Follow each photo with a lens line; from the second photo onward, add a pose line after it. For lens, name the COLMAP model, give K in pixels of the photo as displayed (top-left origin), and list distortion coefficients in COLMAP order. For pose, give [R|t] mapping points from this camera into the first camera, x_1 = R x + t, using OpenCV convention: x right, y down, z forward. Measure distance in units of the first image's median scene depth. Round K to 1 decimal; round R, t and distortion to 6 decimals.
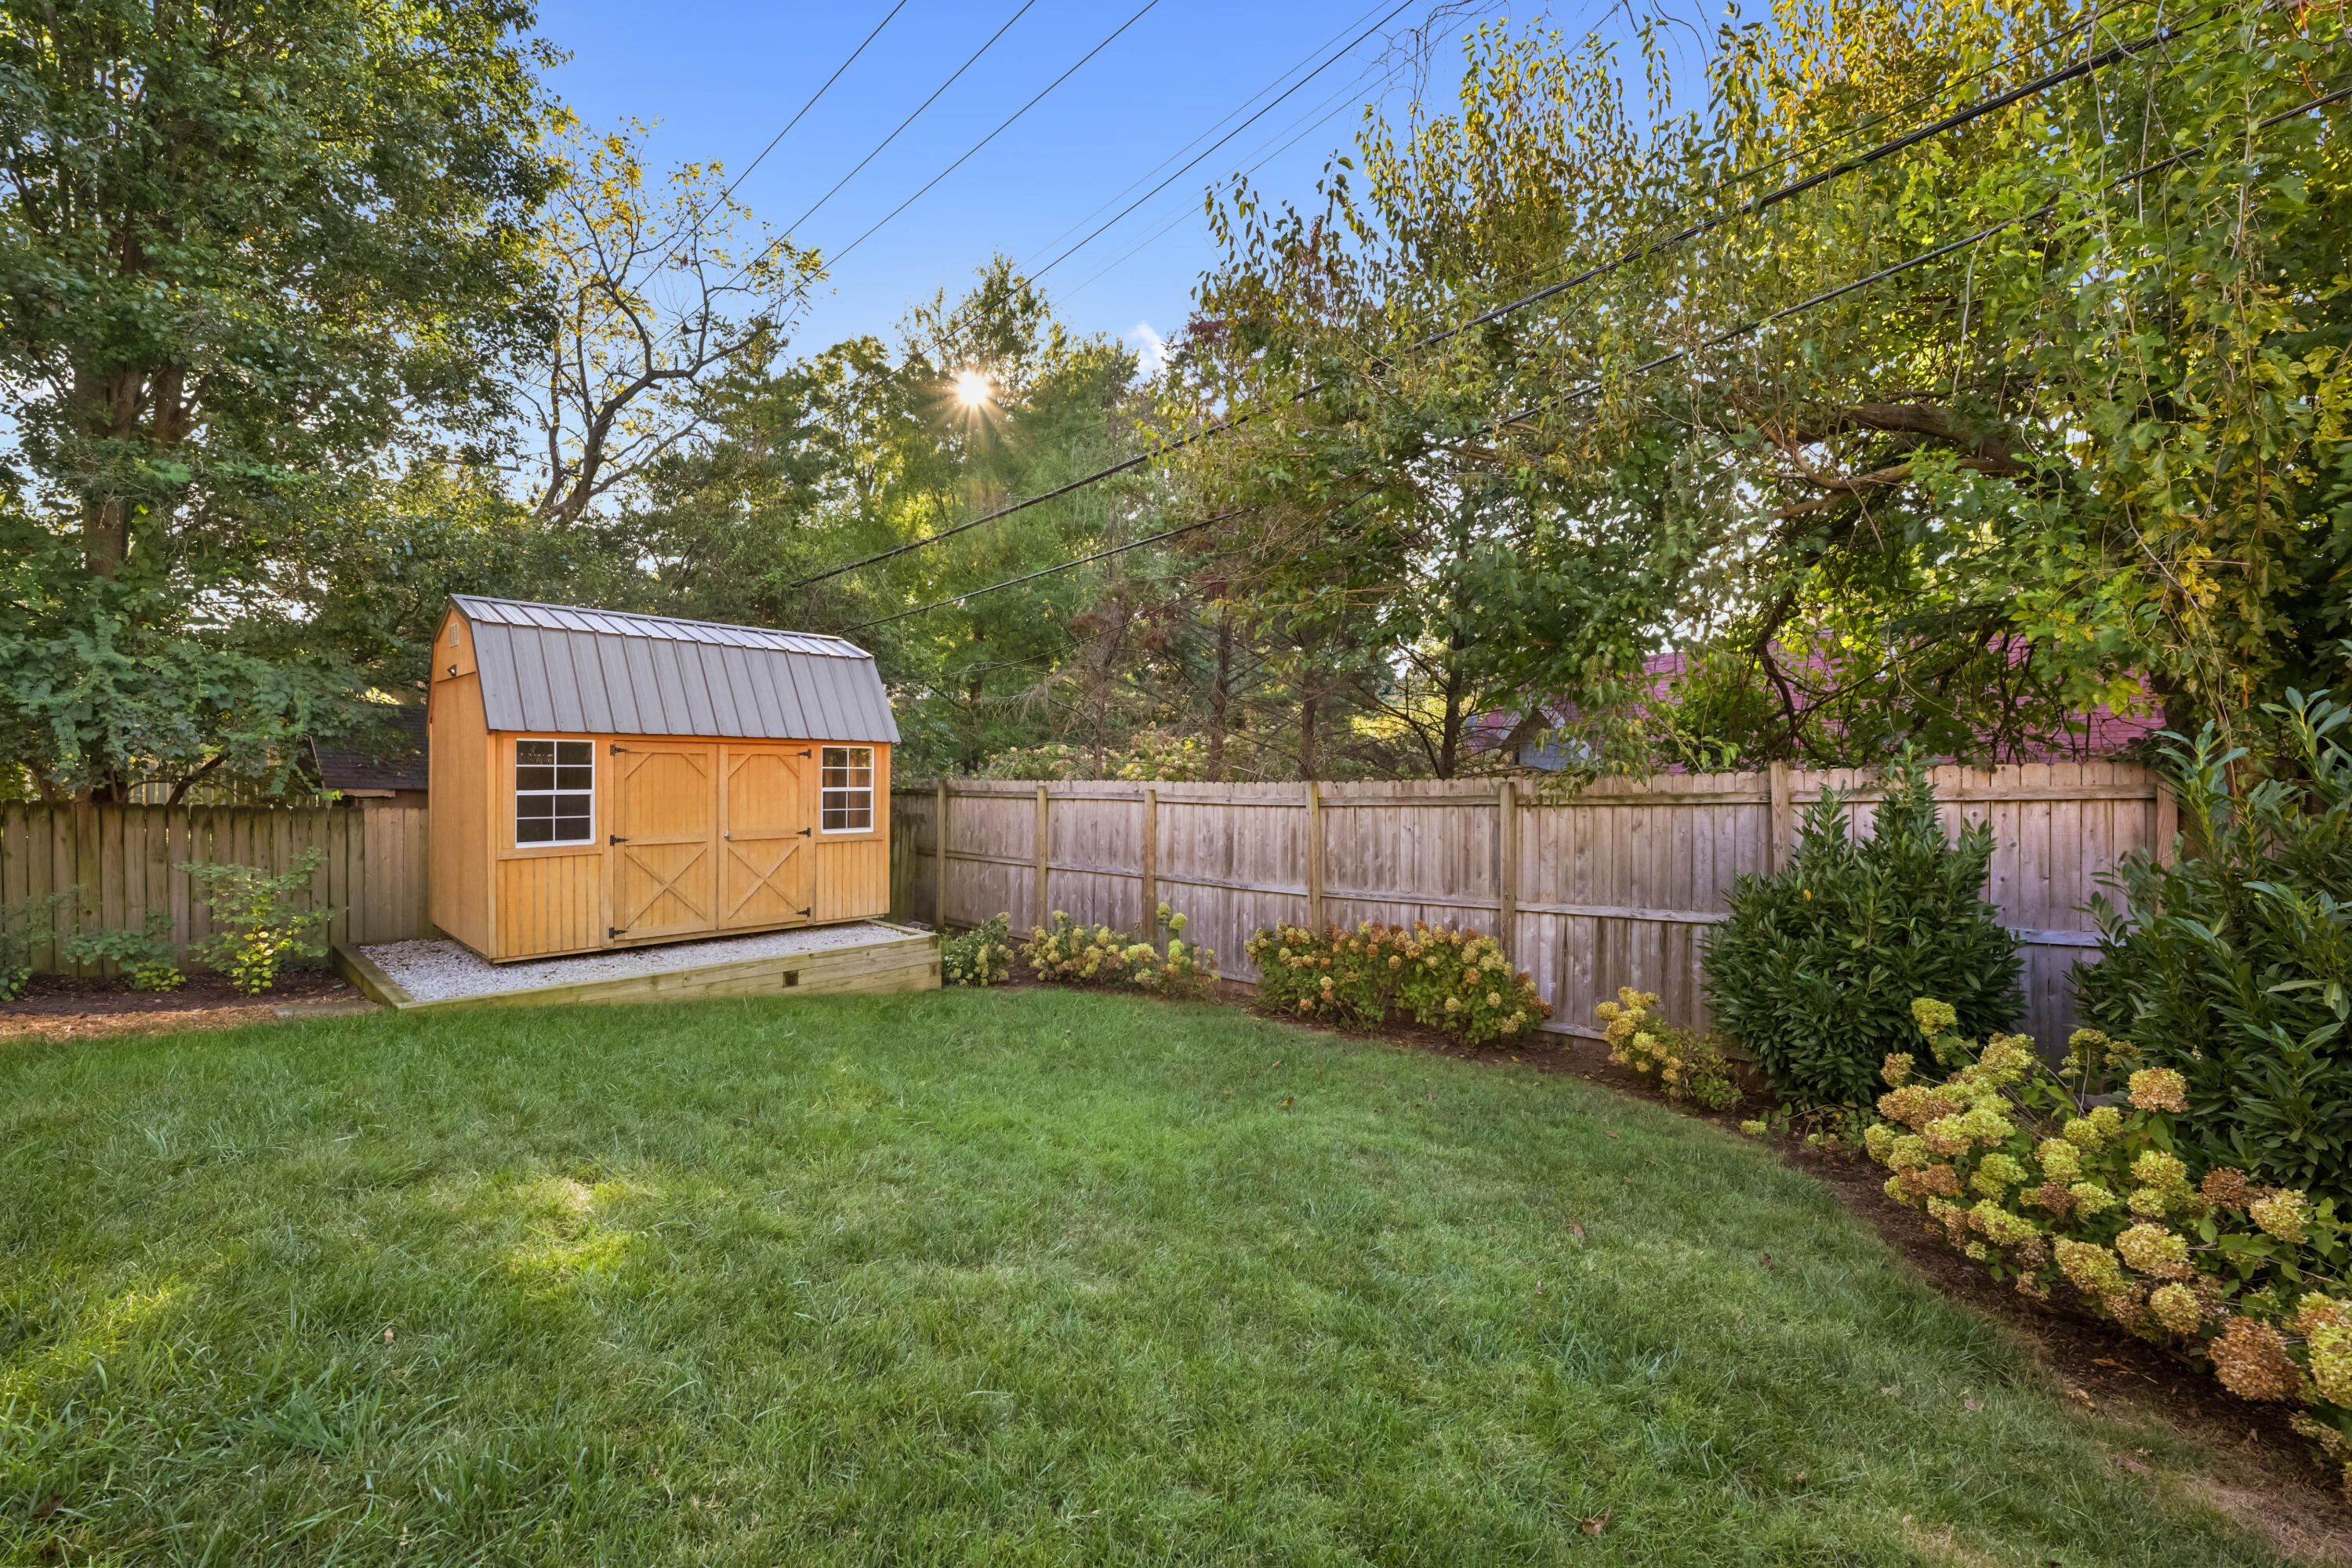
lens RADIAL K [[970.5, 0, 1179.3], [0, 970.5, 780.0], [0, 0, 1]] dist [-0.024774, -0.000111]
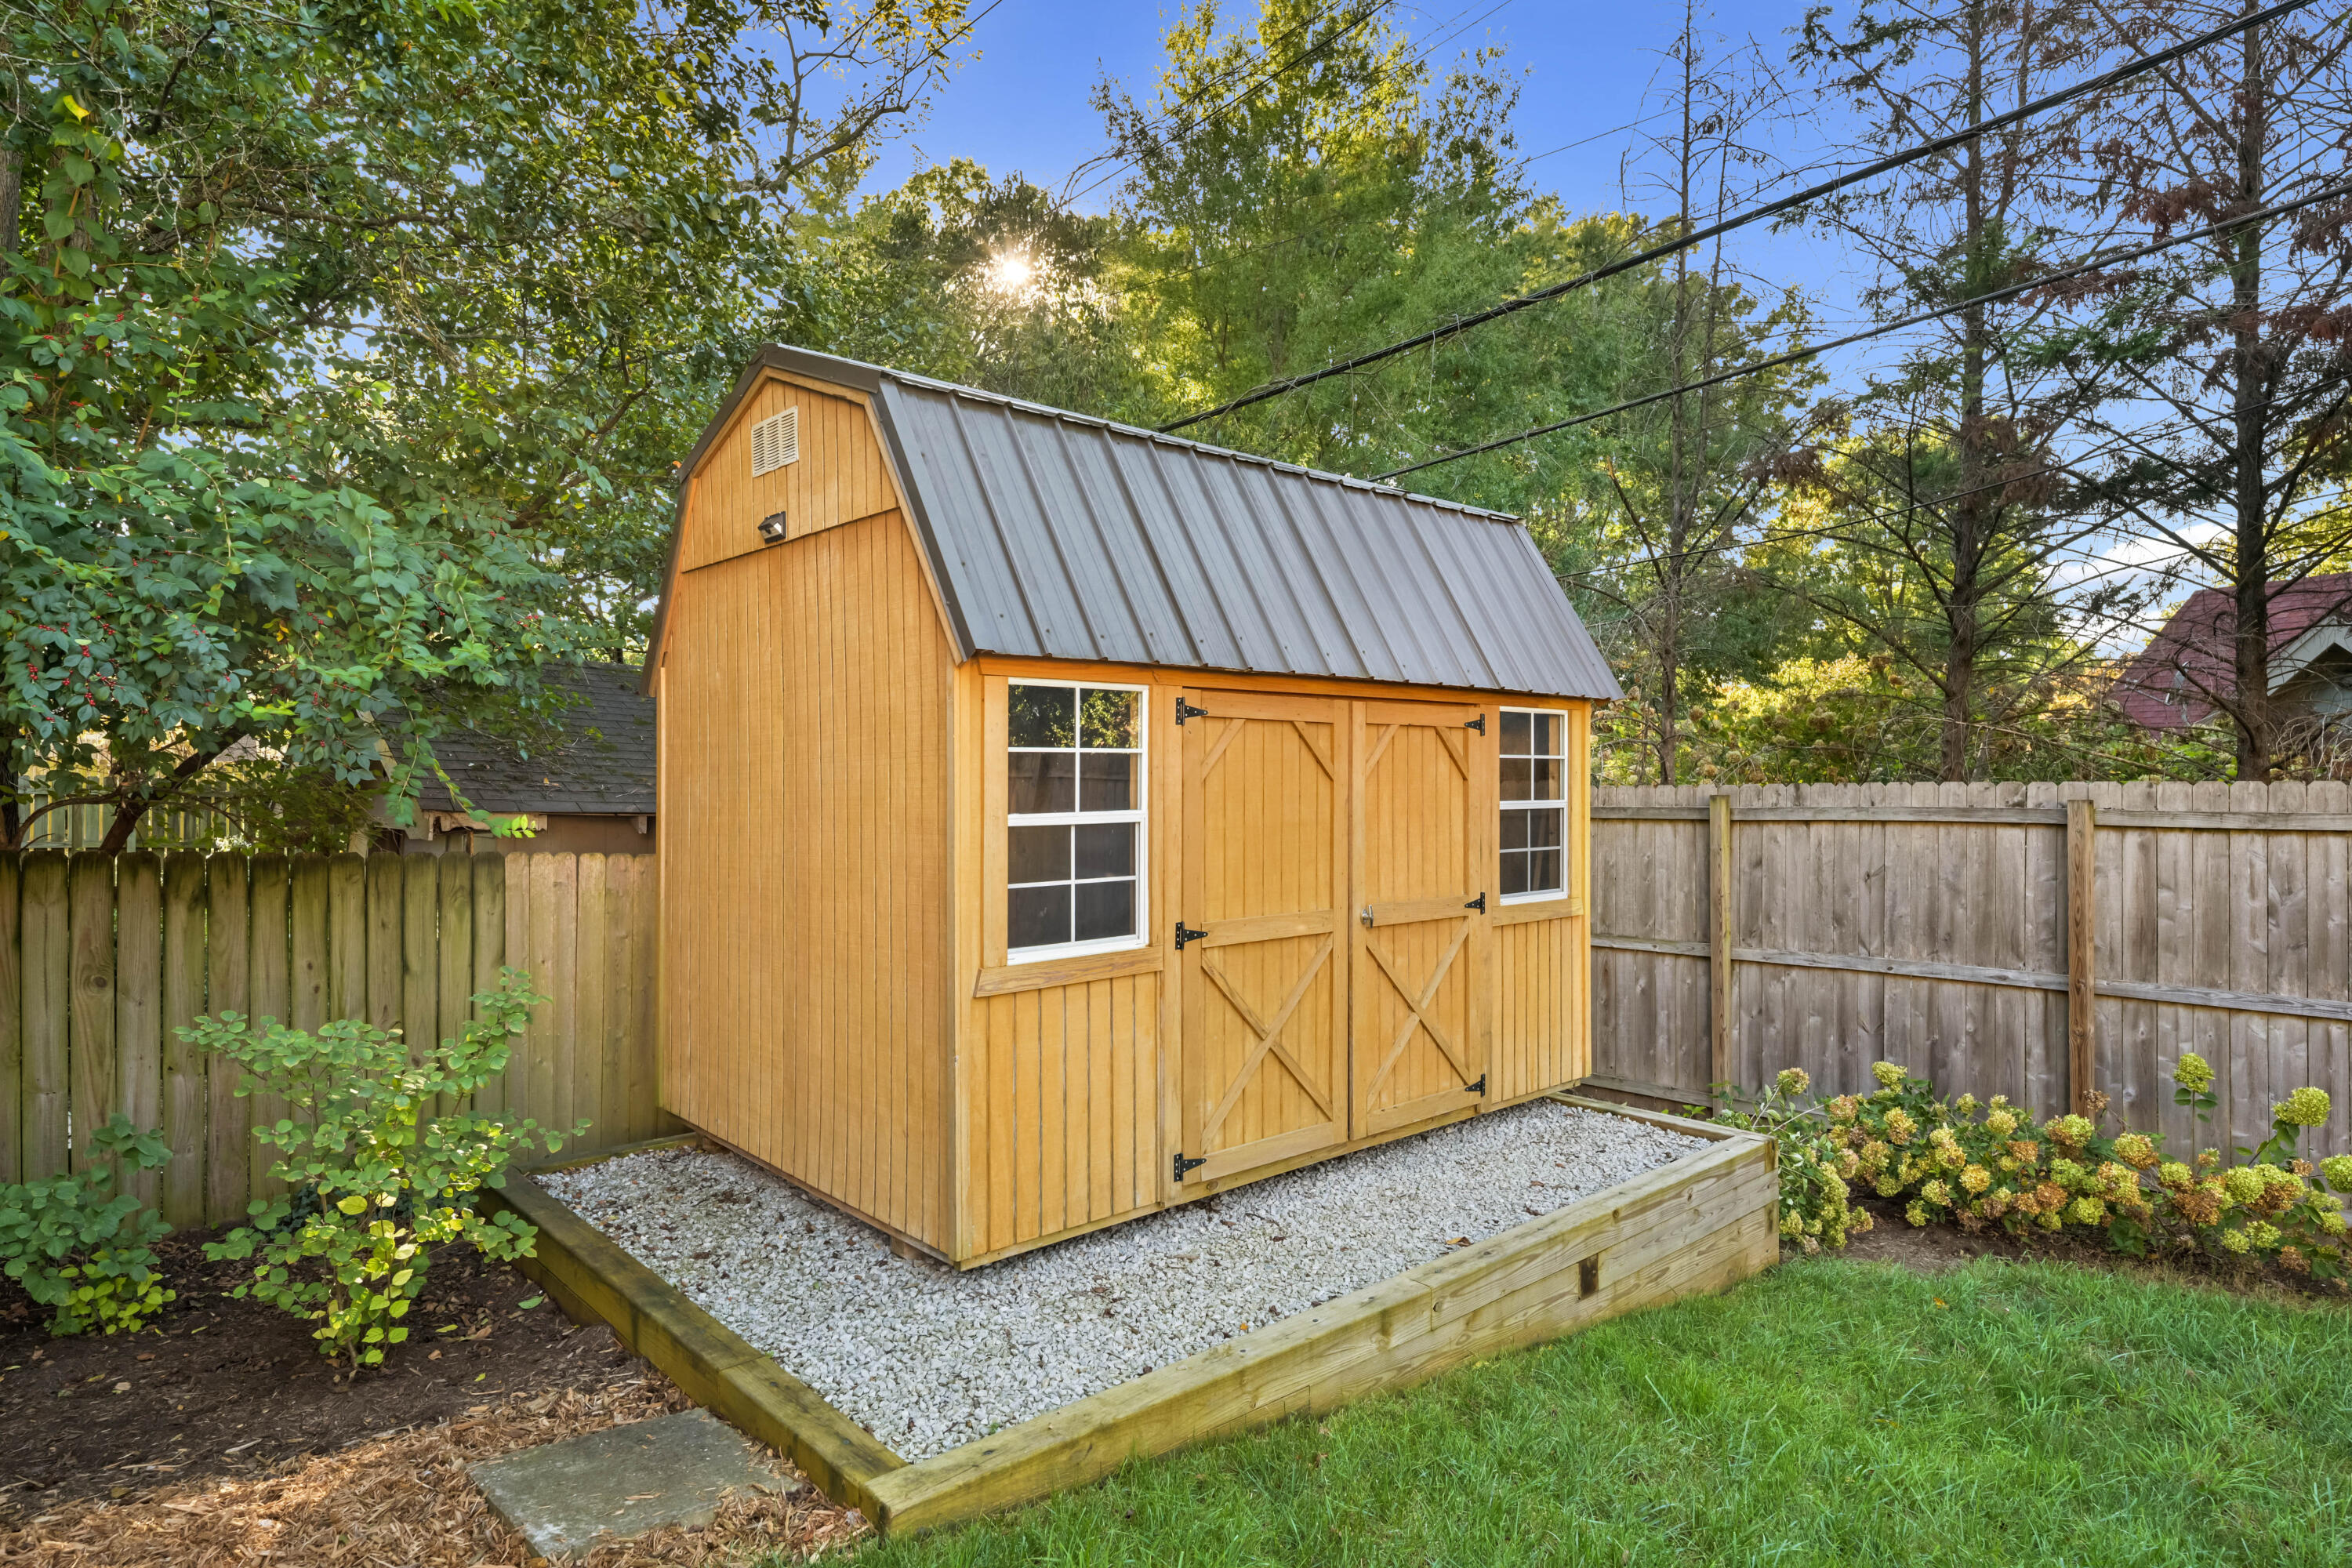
lens RADIAL K [[1319.5, 0, 1172.0], [0, 1319.5, 774.8], [0, 0, 1]] dist [-0.004902, 0.000264]
pose [[0.994904, -0.011720, -0.100141, -0.537026], [0.010377, 0.999849, -0.013915, 0.003393], [0.100289, 0.012805, 0.994876, 0.452702]]
